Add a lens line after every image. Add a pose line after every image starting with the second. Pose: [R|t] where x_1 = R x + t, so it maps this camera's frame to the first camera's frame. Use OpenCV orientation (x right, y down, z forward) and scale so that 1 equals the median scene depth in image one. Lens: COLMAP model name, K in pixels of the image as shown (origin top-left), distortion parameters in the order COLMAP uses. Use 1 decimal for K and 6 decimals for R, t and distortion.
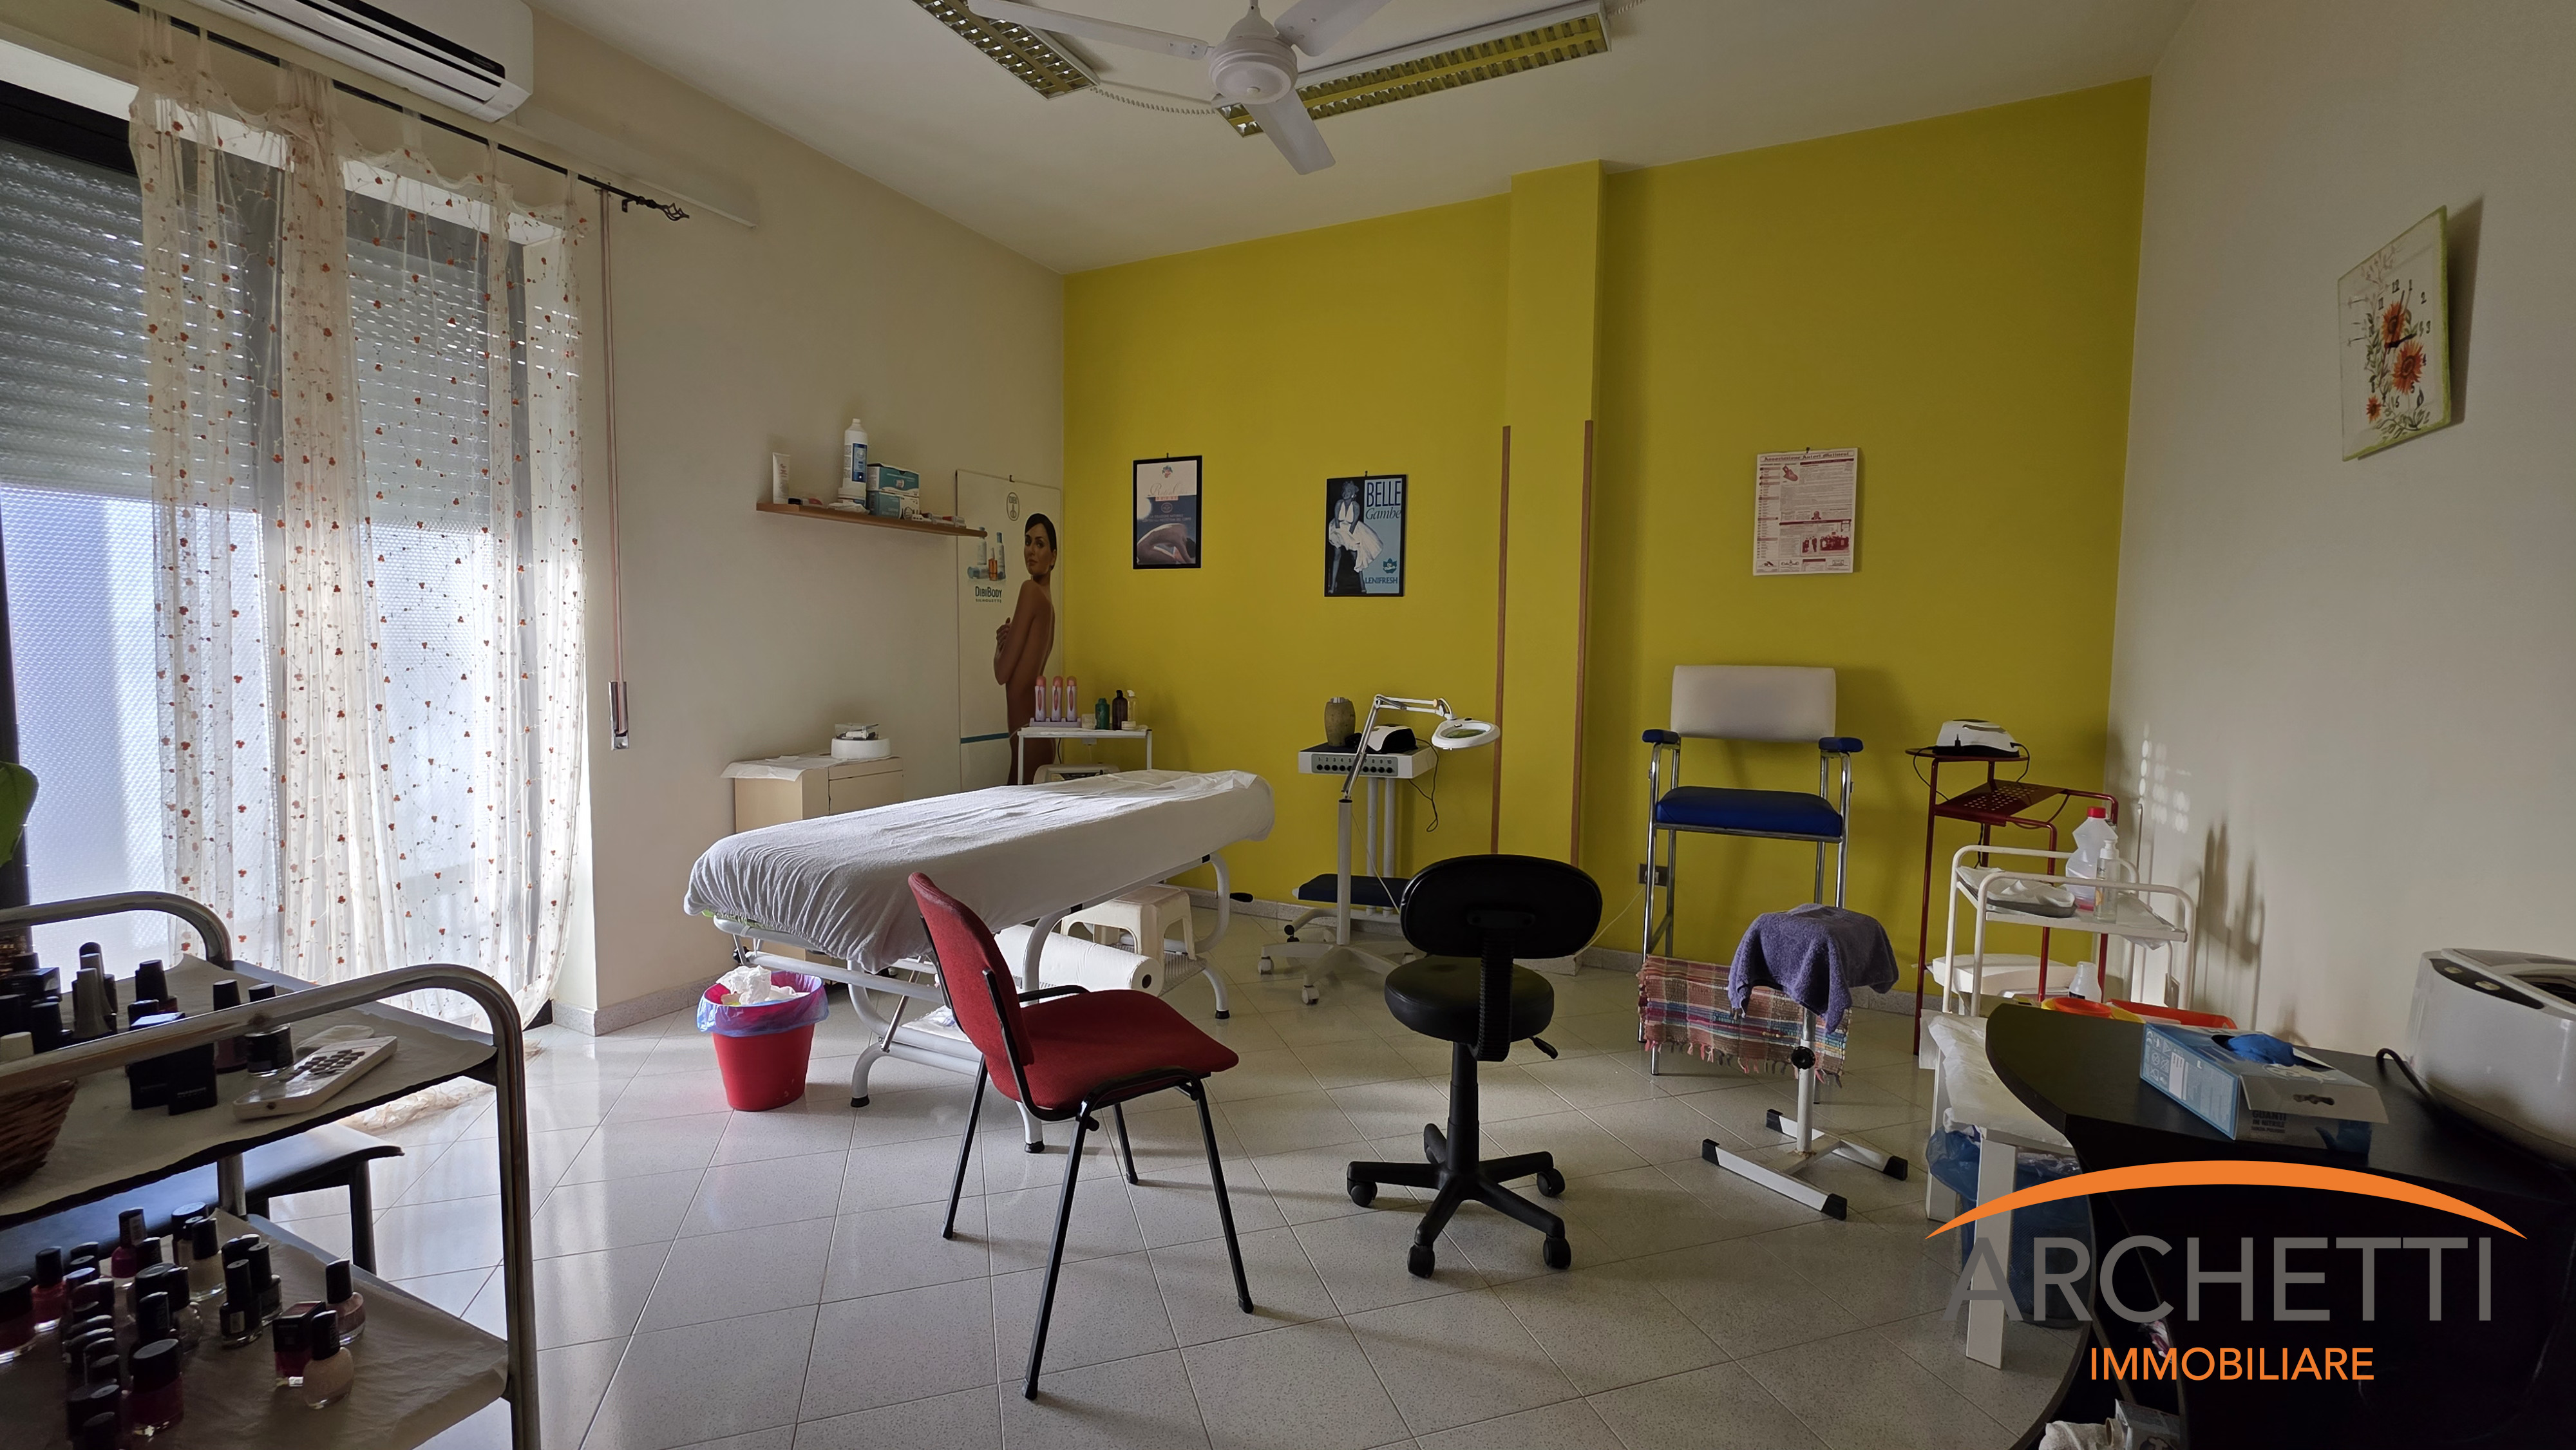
lens RADIAL K [[1016.0, 0, 1288.0], [0, 1016.0, 728.0], [0, 0, 1]] dist [-0.002743, -0.000385]
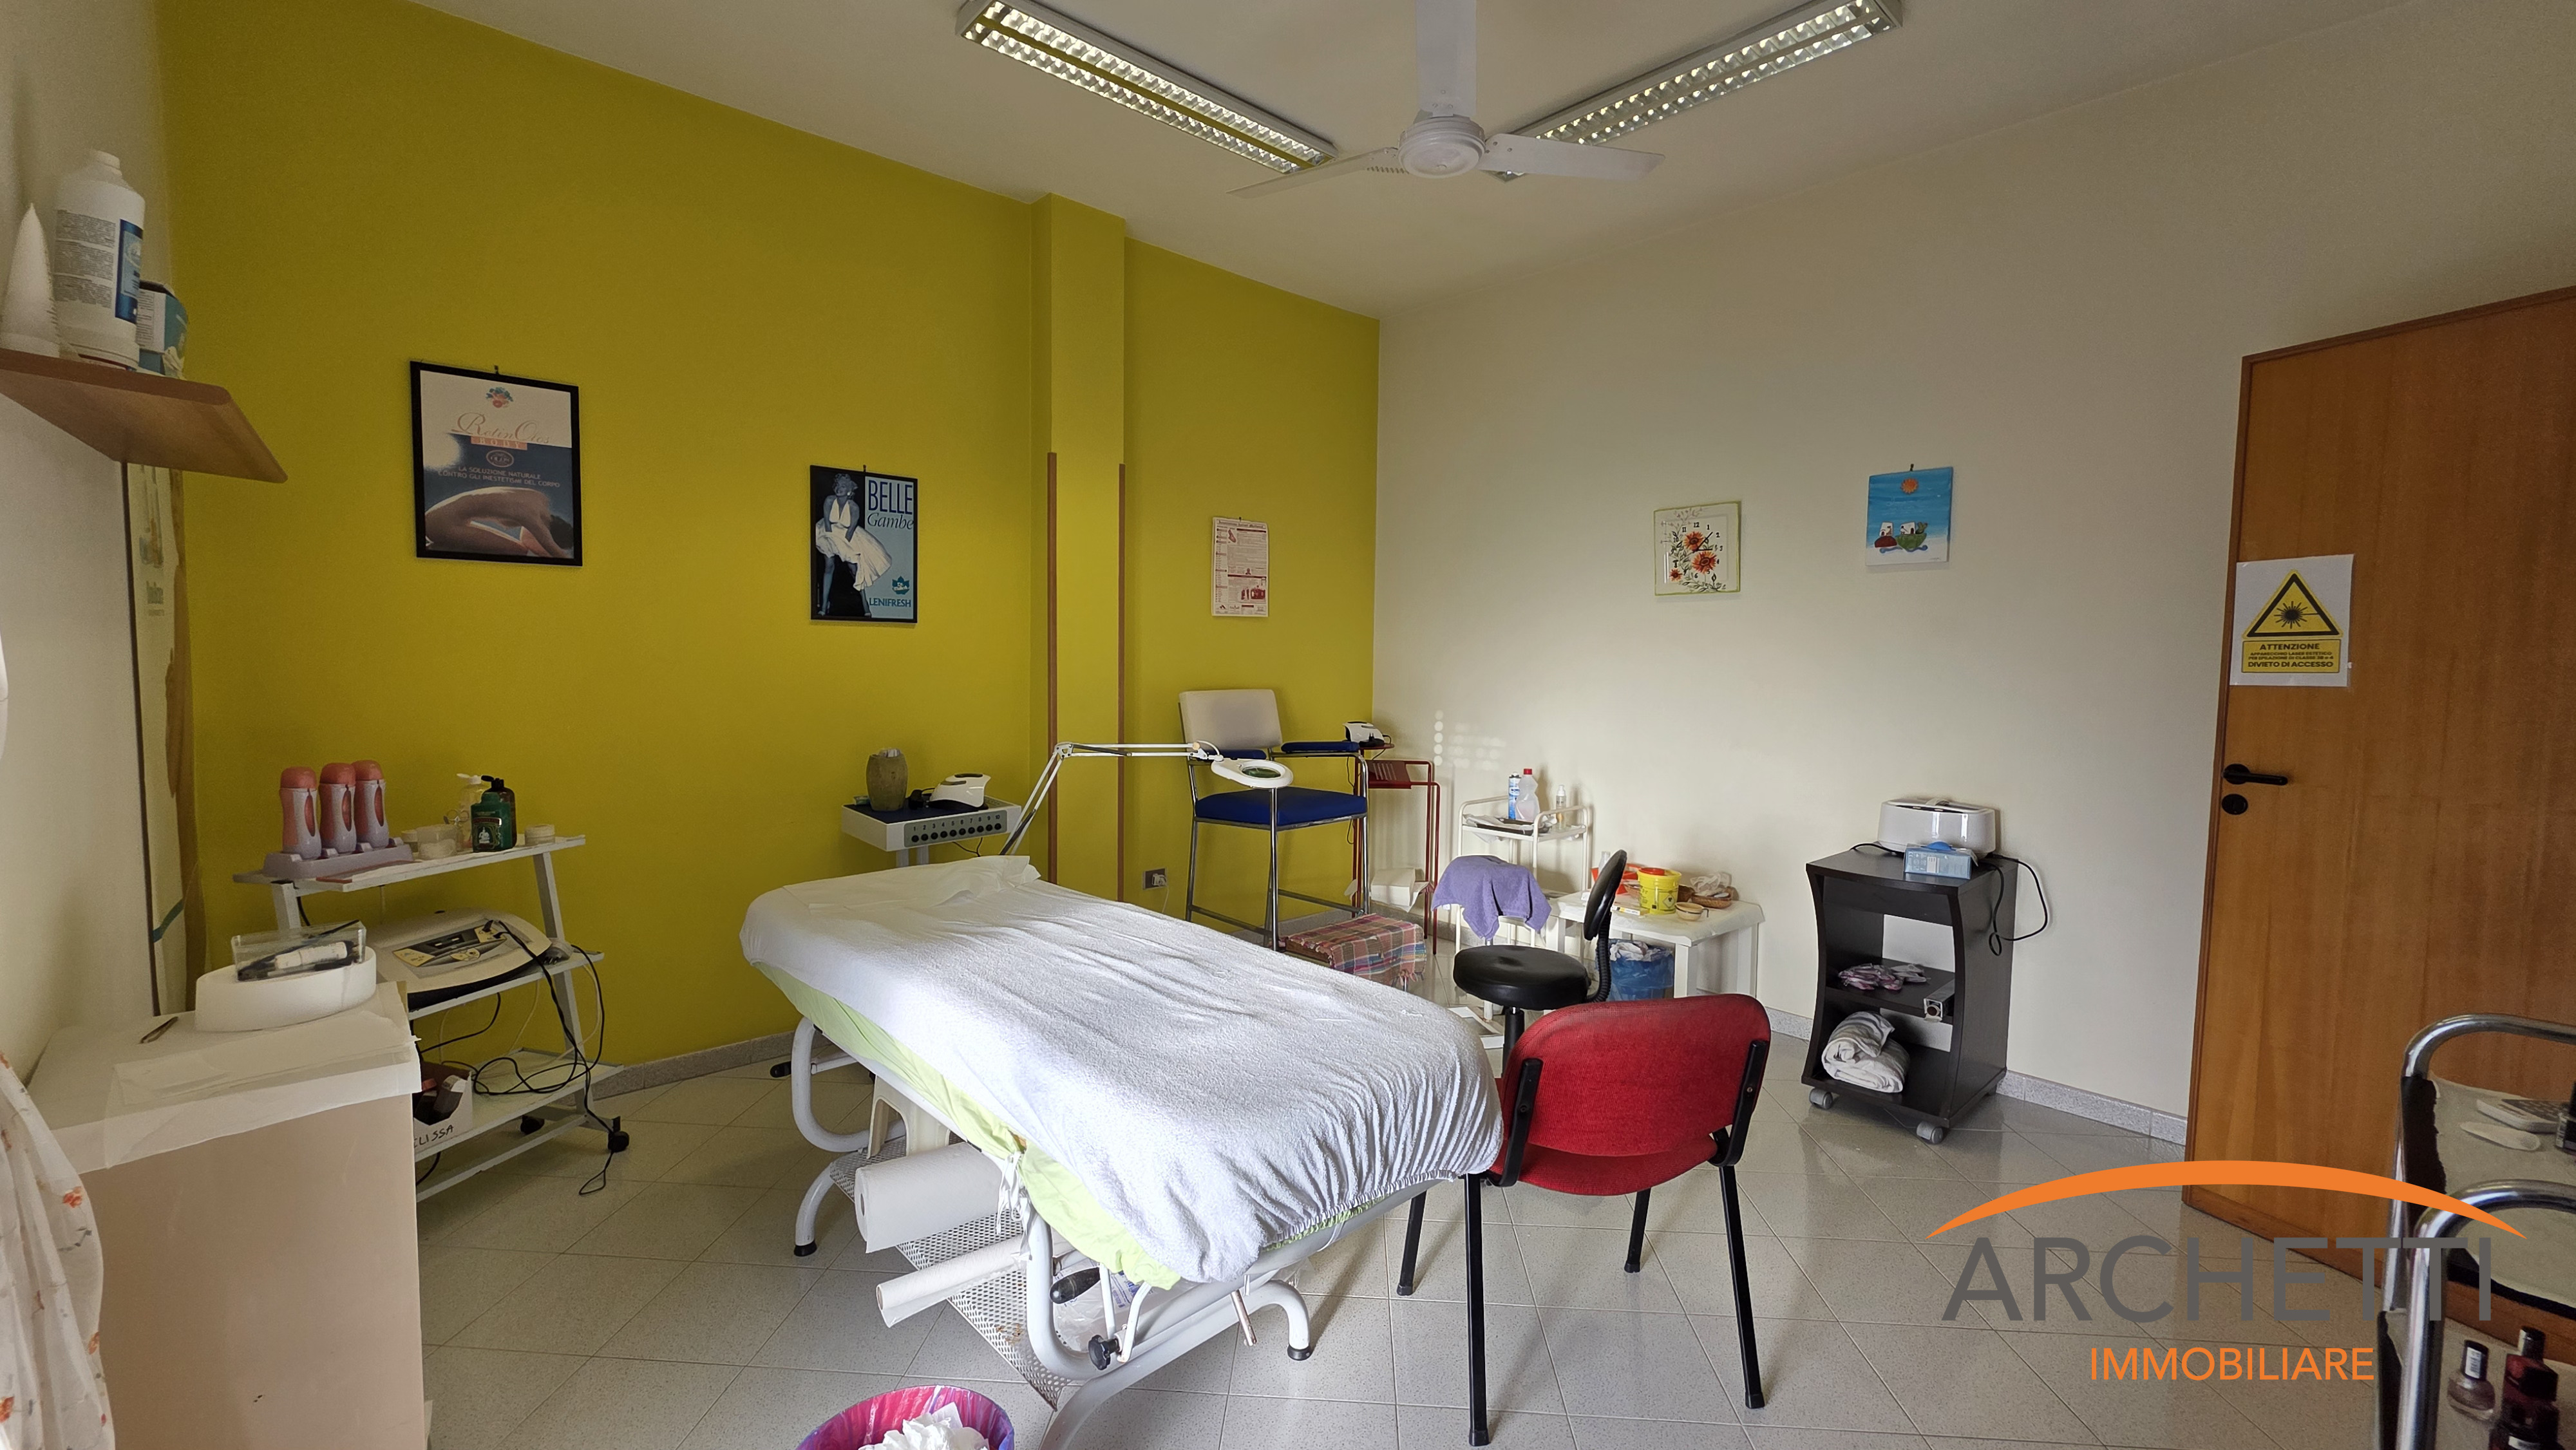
lens RADIAL K [[1016.0, 0, 1283.1], [0, 1016.0, 707.3], [0, 0, 1]] dist [-0.002743, -0.000385]
pose [[0.369156, -0.063282, 0.927210, -0.548545], [0.069937, 0.996742, 0.040183, -0.071143], [-0.926732, 0.050013, 0.372379, 0.401232]]
